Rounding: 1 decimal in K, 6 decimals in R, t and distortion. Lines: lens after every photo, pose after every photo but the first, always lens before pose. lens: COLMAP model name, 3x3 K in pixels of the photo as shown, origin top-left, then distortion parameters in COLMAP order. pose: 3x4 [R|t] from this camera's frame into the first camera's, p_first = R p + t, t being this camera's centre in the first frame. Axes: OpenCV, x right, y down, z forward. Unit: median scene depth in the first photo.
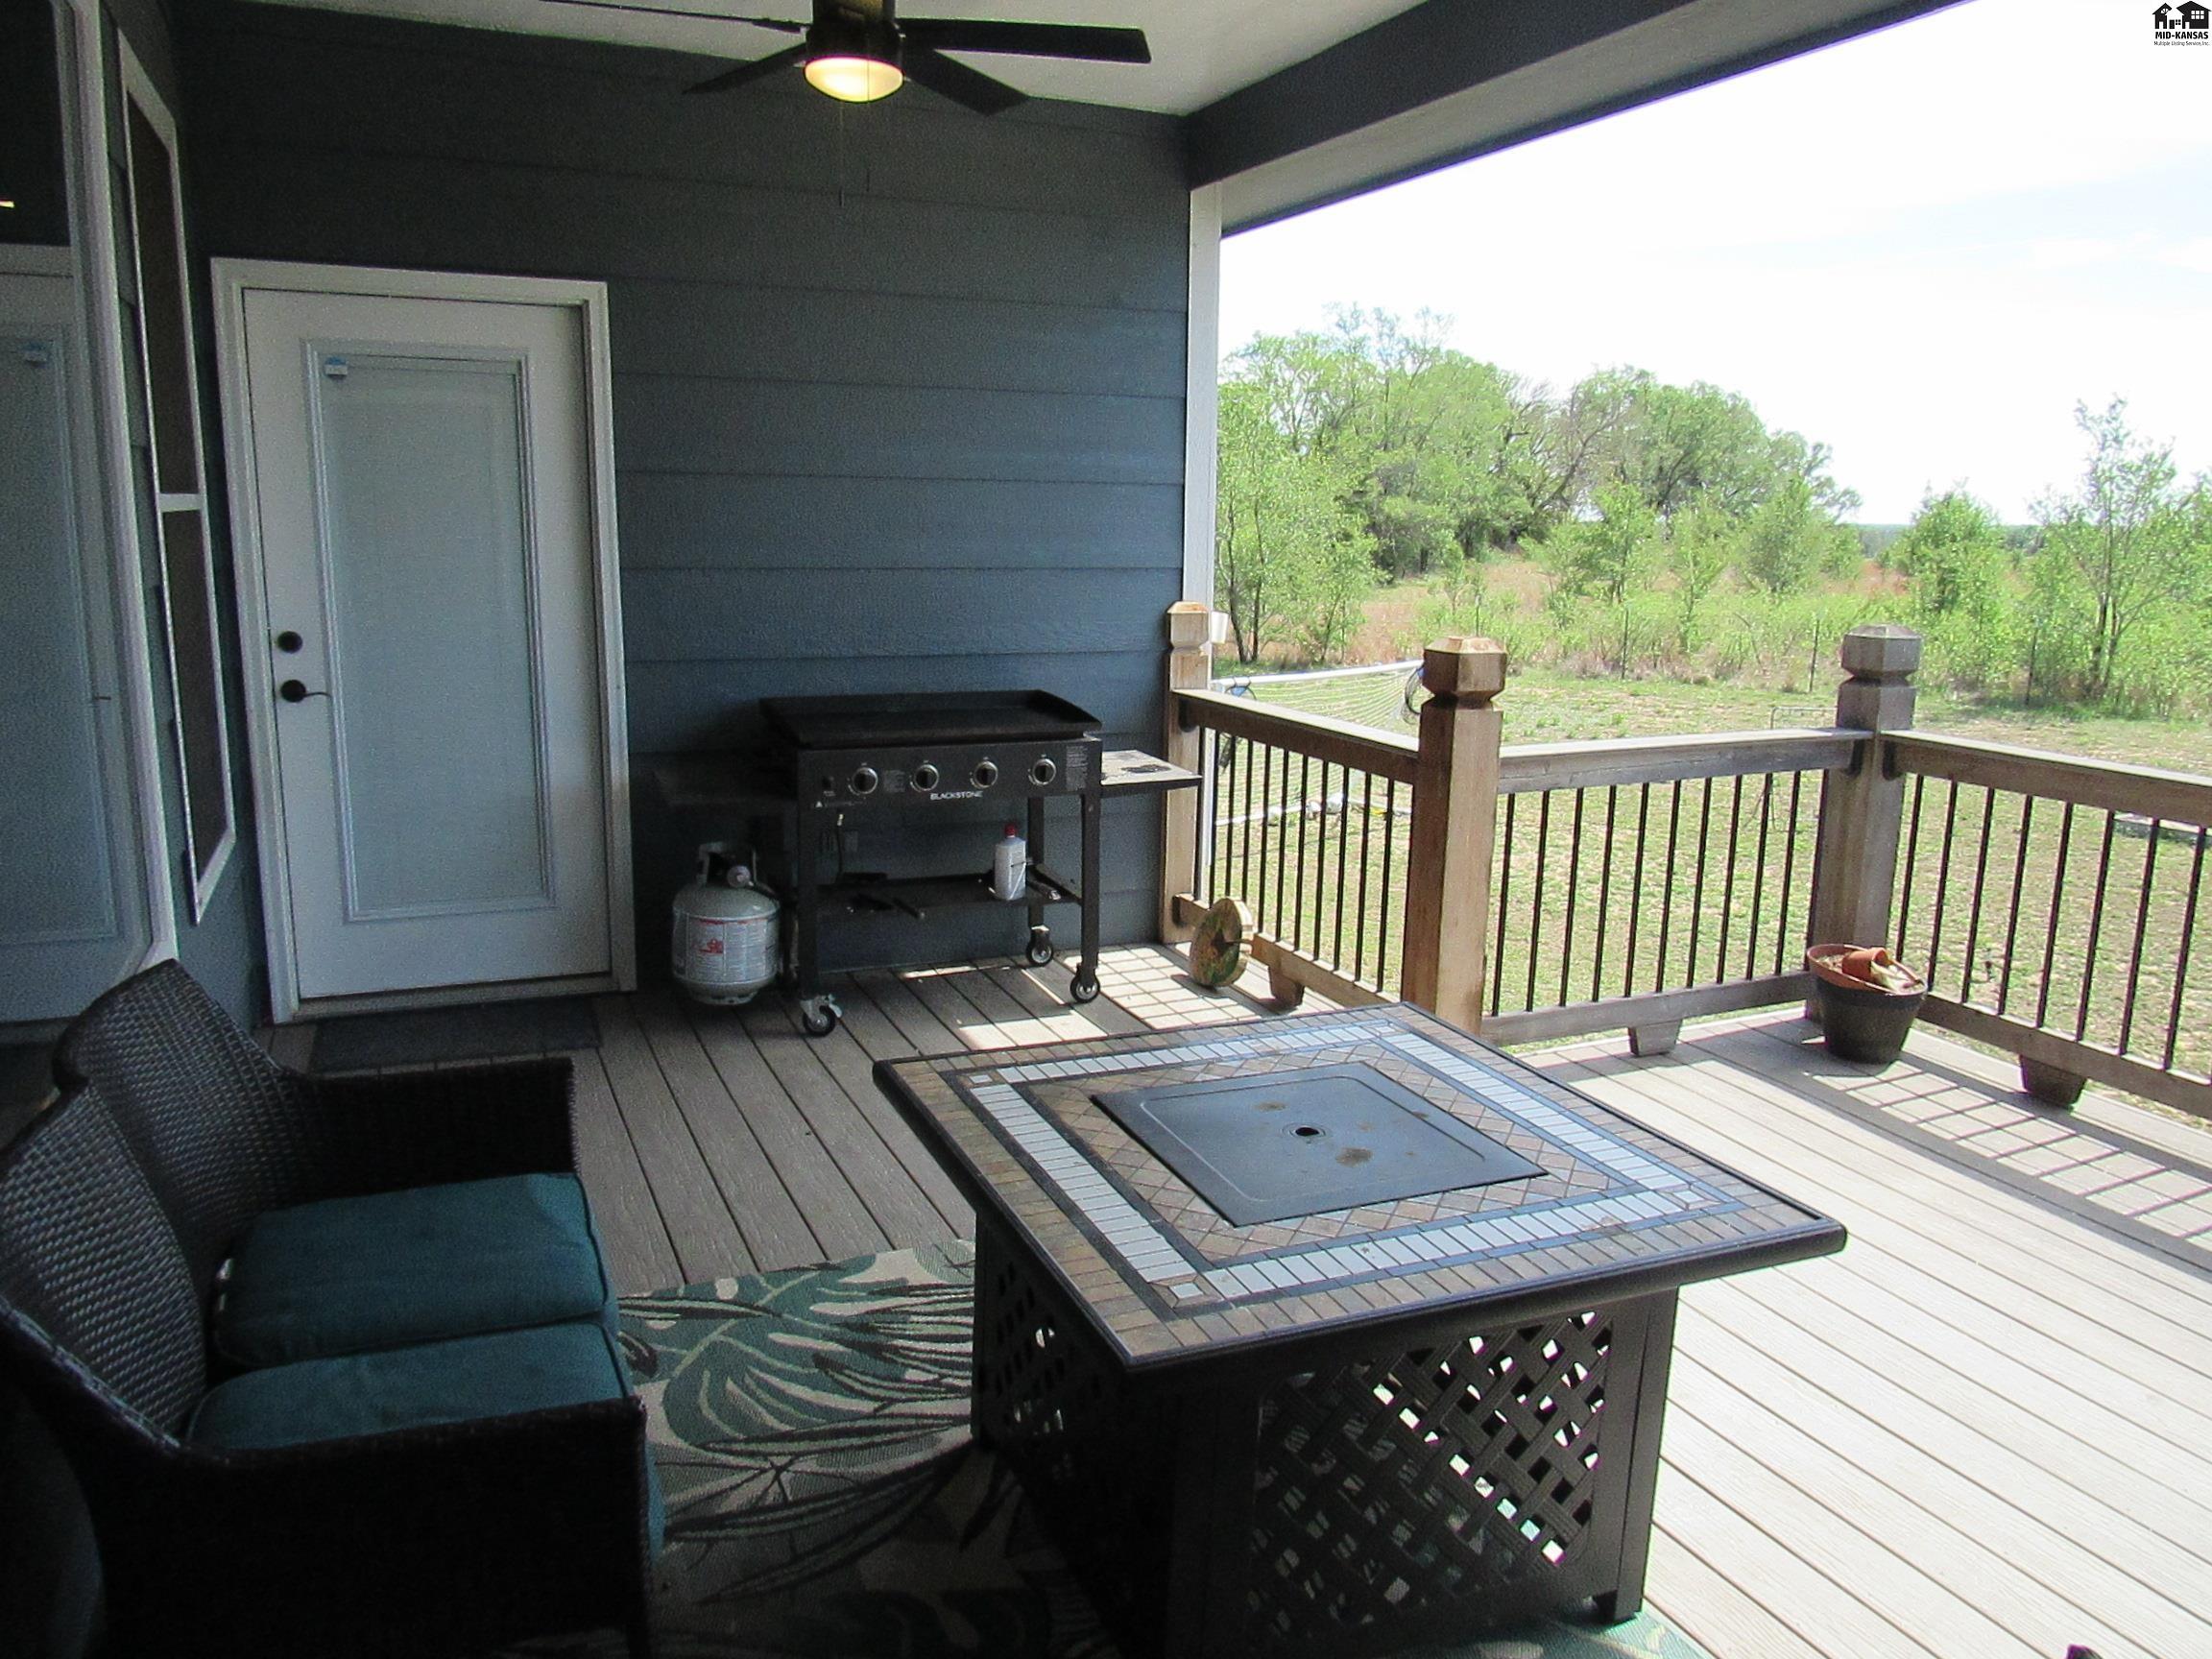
lens RADIAL K [[1551.7, 0, 1106.0], [0, 1551.7, 829.5], [0, 0, 1]] dist [-0.055501, -0.003472]
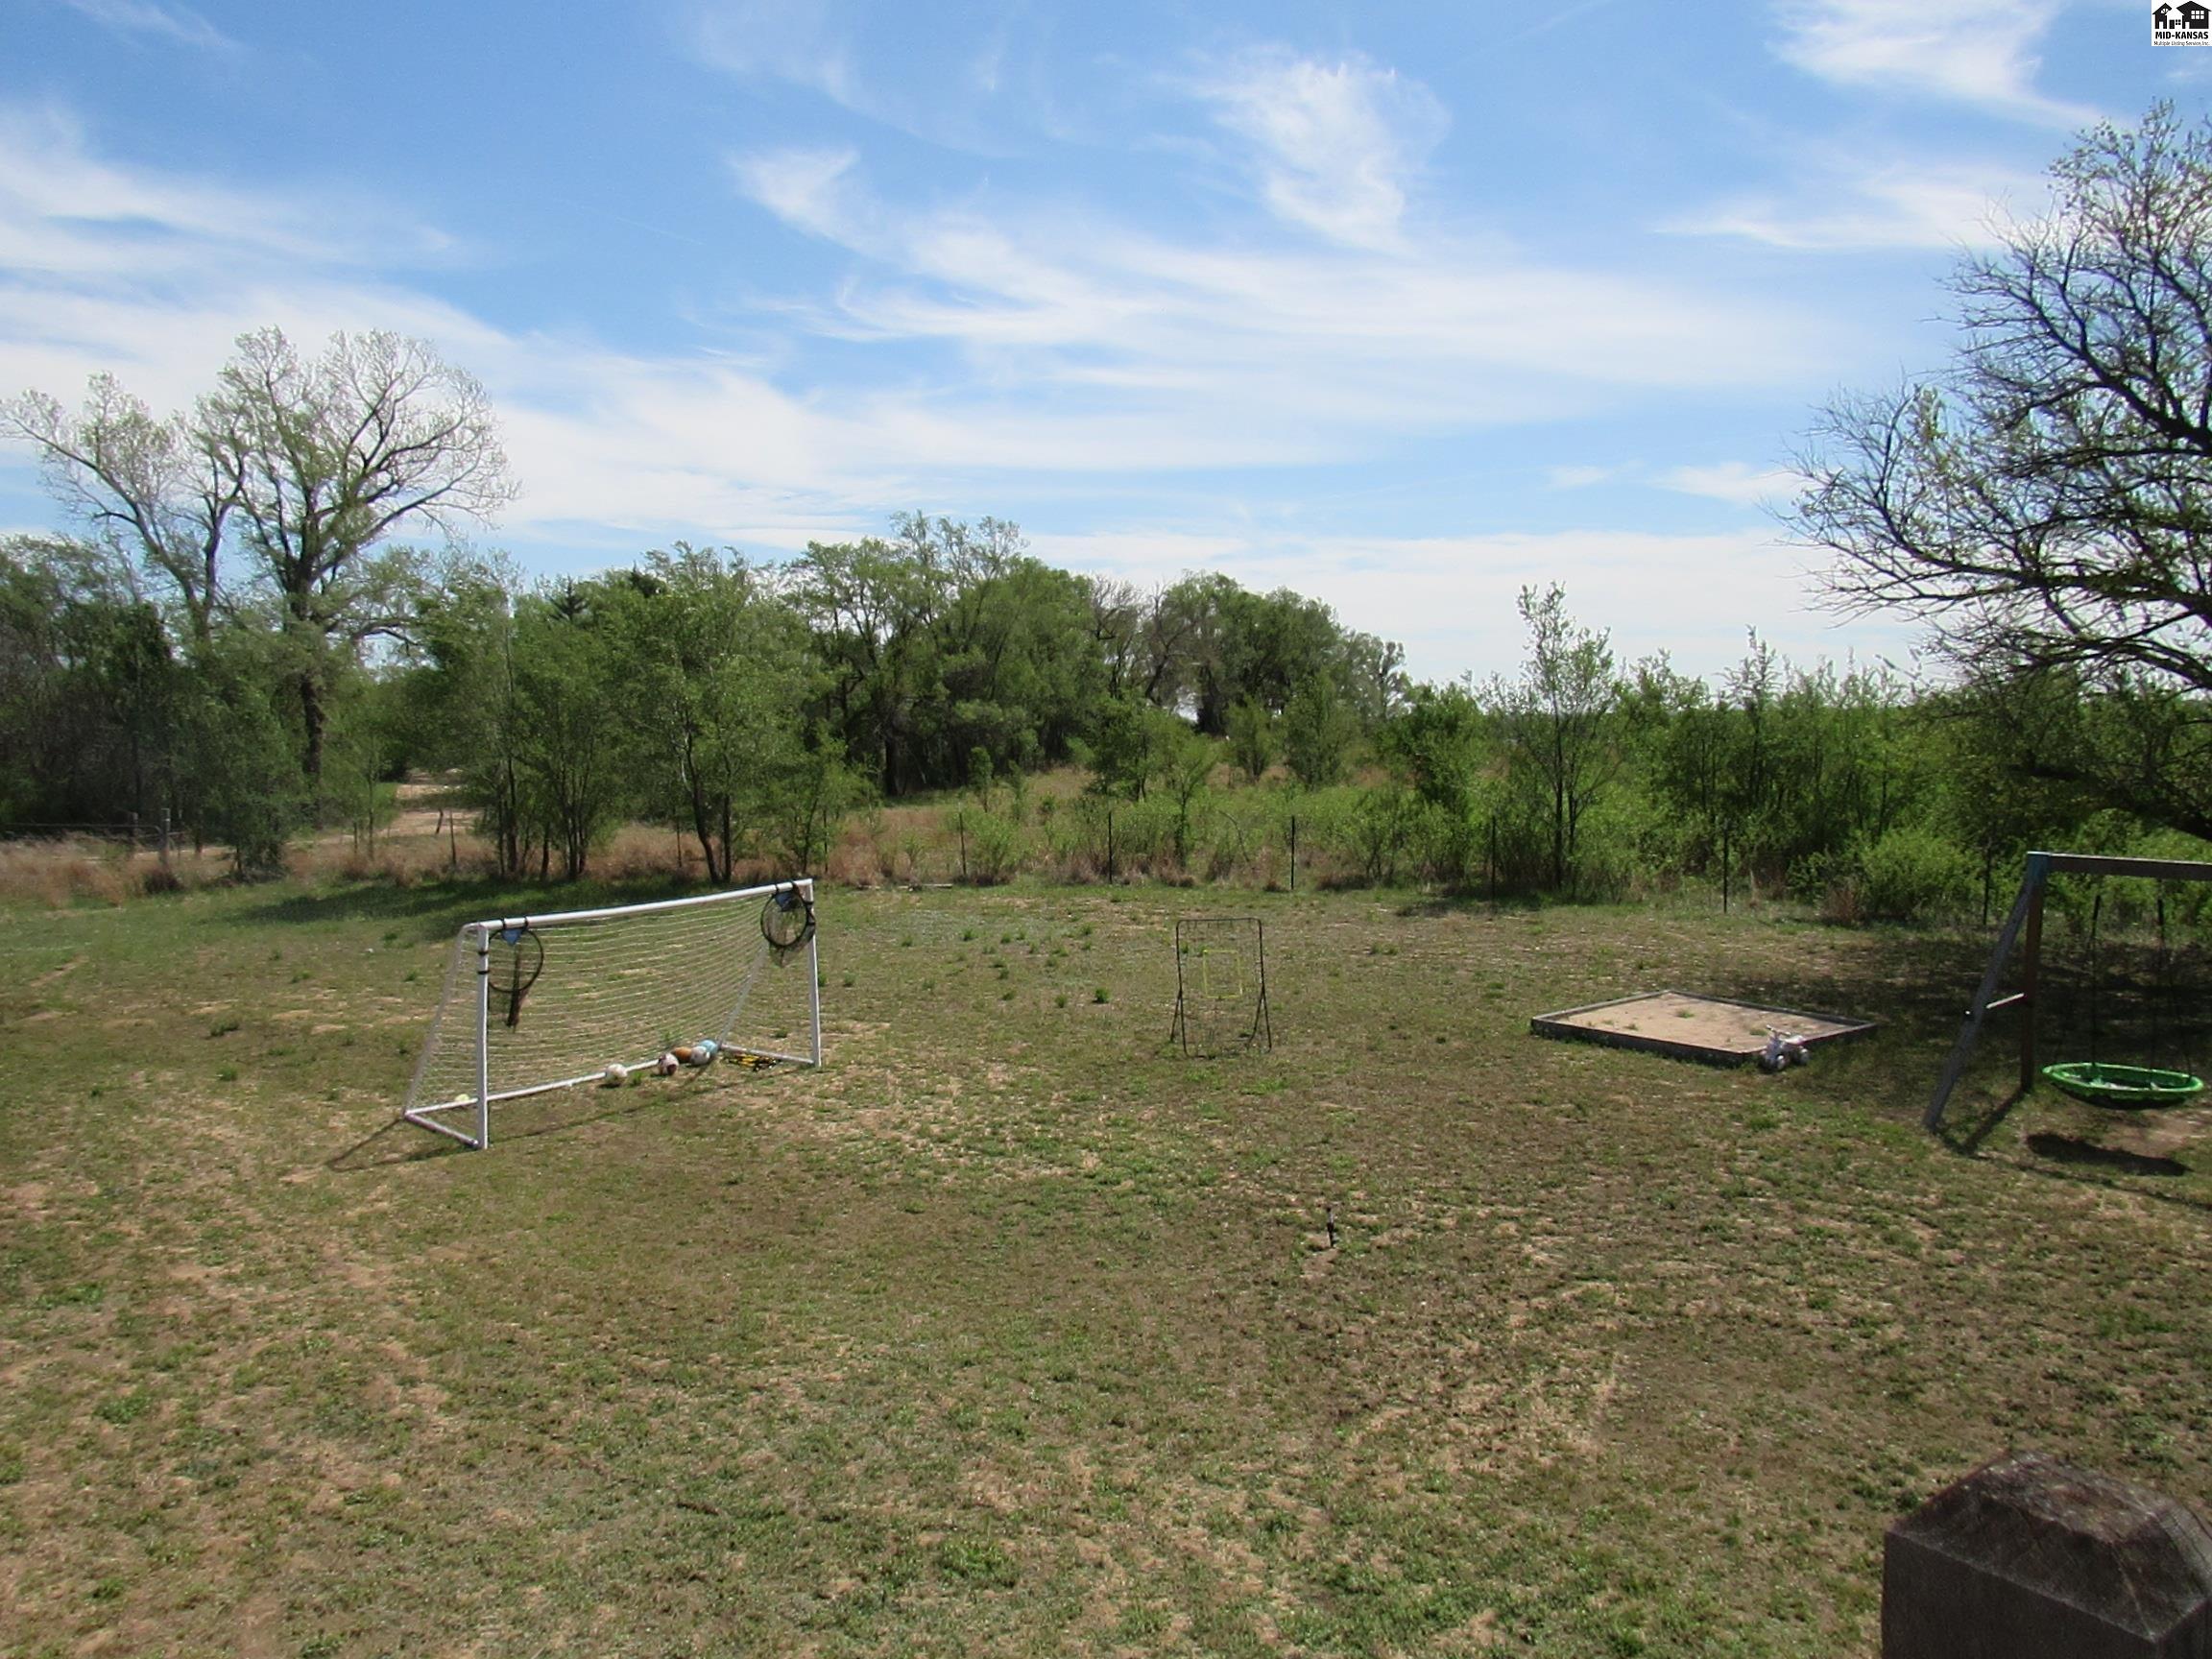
lens RADIAL K [[1523.0, 0, 1106.0], [0, 1523.0, 829.5], [0, 0, 1]] dist [-0.166911, -0.000641]
pose [[0.976547, -0.032136, 0.212890, 0.061017], [0.059129, 0.990808, -0.121669, -0.007741], [-0.207024, 0.131403, 0.969471, 0.039571]]
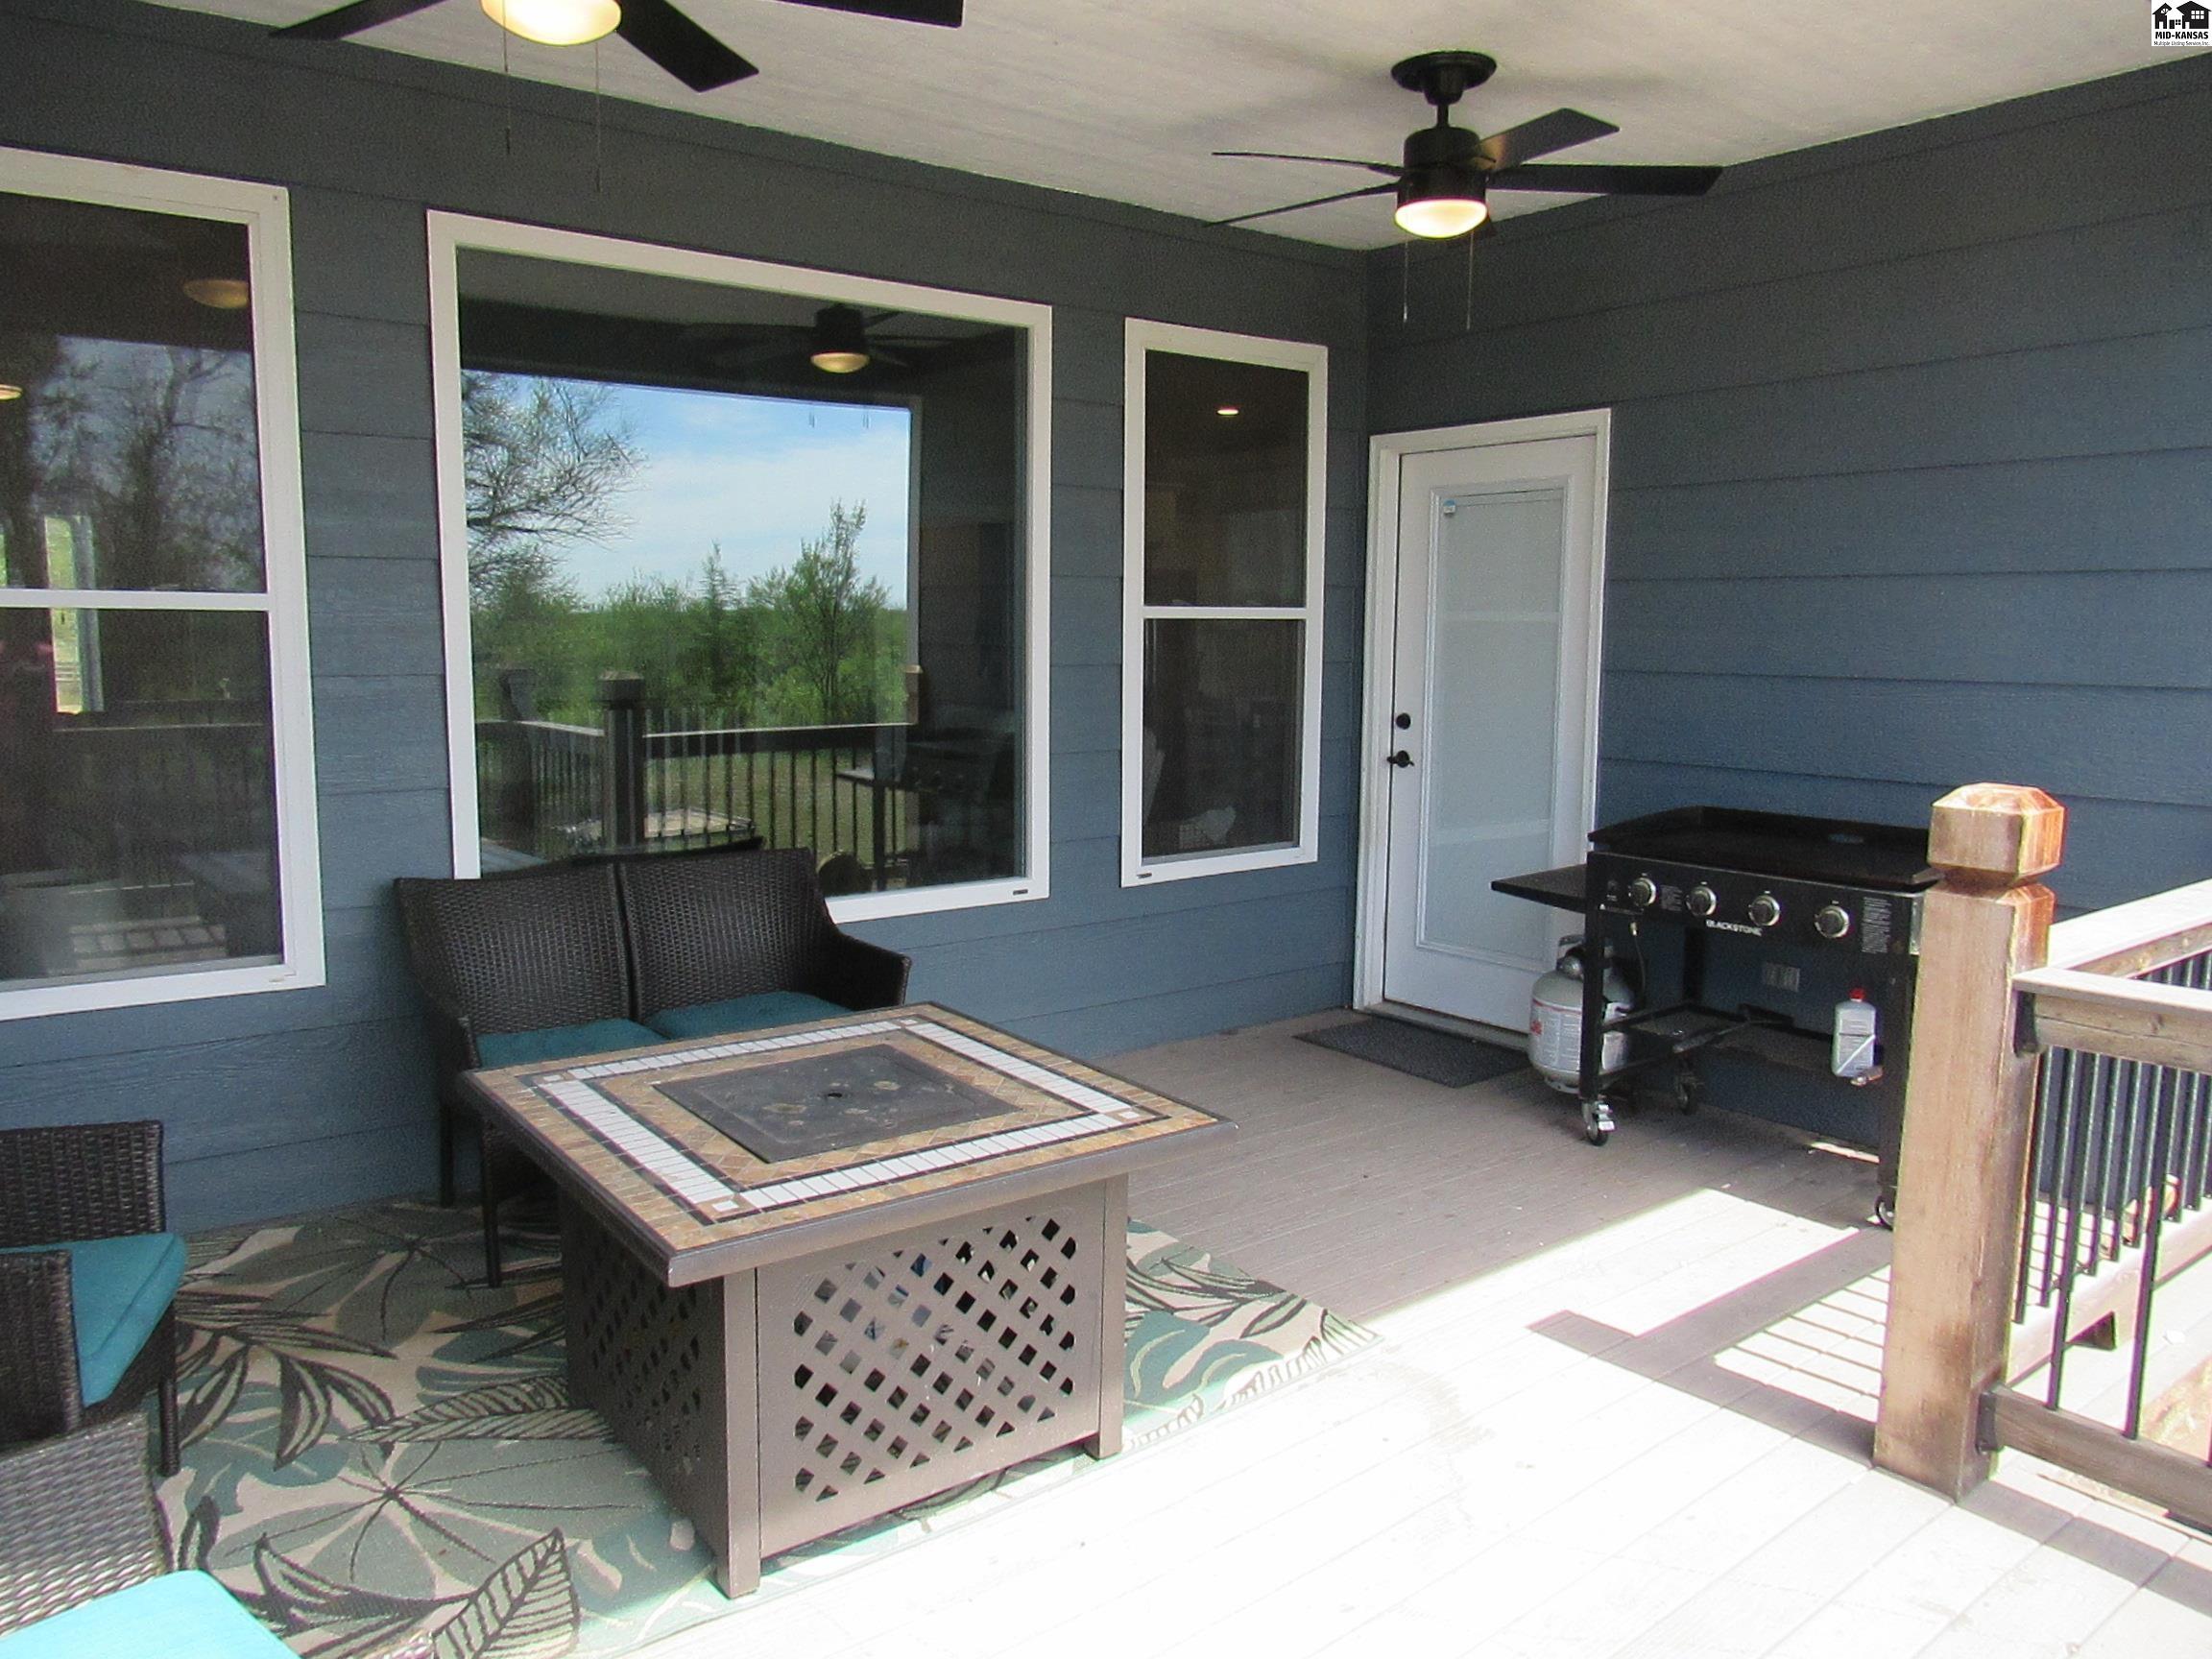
lens RADIAL K [[1551.7, 0, 1106.0], [0, 1551.7, 829.5], [0, 0, 1]] dist [-0.055501, -0.003472]
pose [[0.244345, 0.105062, -0.963980, 0.782857], [-0.189330, 0.980149, 0.058834, -0.071734], [0.951026, 0.168135, 0.259386, 0.500933]]
